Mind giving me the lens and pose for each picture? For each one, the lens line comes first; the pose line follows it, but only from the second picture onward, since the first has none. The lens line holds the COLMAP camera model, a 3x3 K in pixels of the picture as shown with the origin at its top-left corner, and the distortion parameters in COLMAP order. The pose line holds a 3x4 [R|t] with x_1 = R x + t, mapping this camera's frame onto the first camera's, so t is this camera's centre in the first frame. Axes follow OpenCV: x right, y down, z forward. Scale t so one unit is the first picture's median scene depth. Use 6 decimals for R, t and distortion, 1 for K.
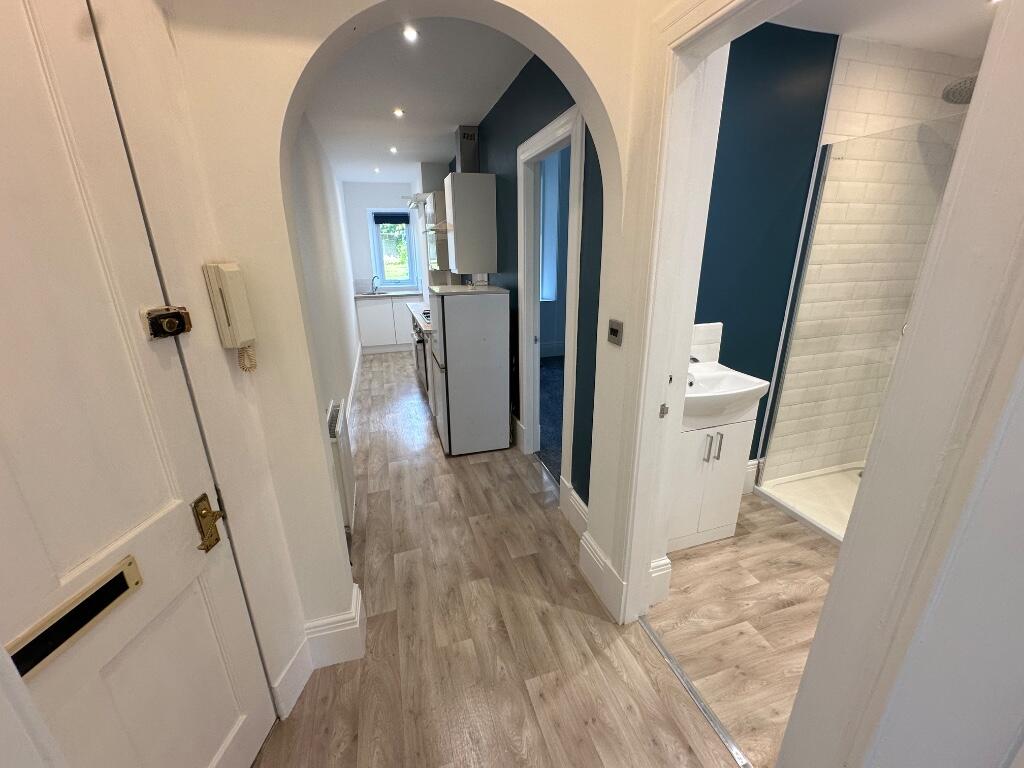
lens RADIAL K [[411.8, 0, 510.5], [0, 411.8, 382.1], [0, 0, 1]] dist [-0.003703, 0.000029]
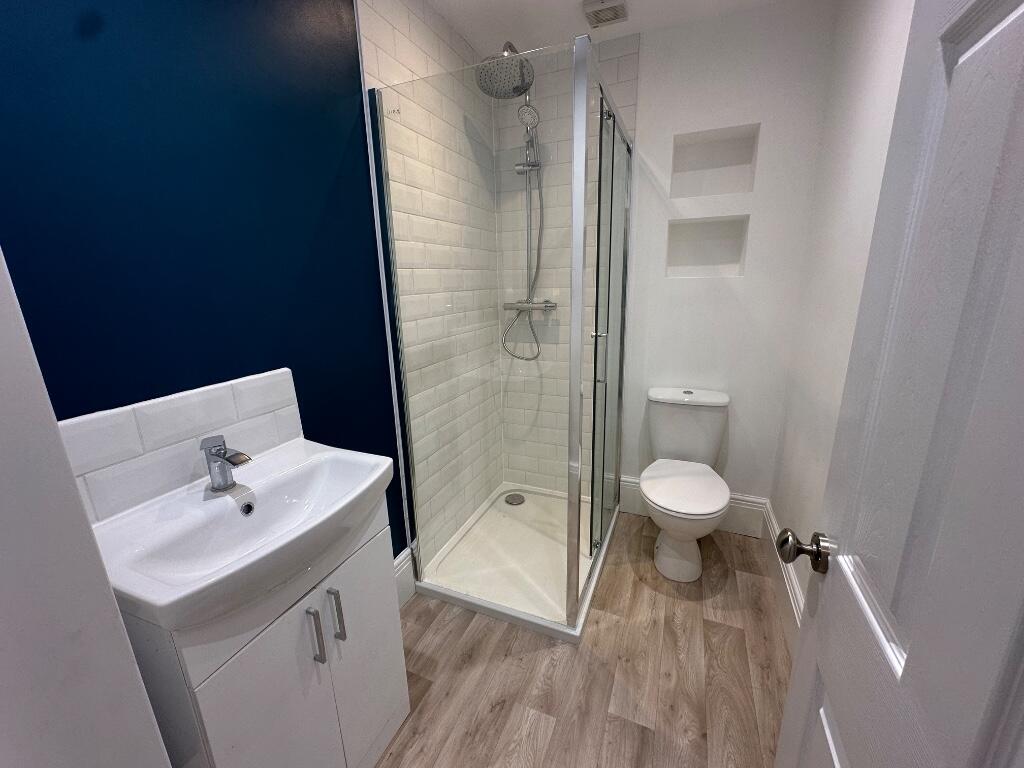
lens RADIAL K [[411.8, 0, 512.5], [0, 411.8, 383.9], [0, 0, 1]] dist [-0.003703, 0.000029]
pose [[0.644261, -0.193671, 0.739878, 0.285513], [0.254238, 0.966624, 0.031642, -0.063636], [-0.721312, 0.167720, 0.671997, 0.406255]]
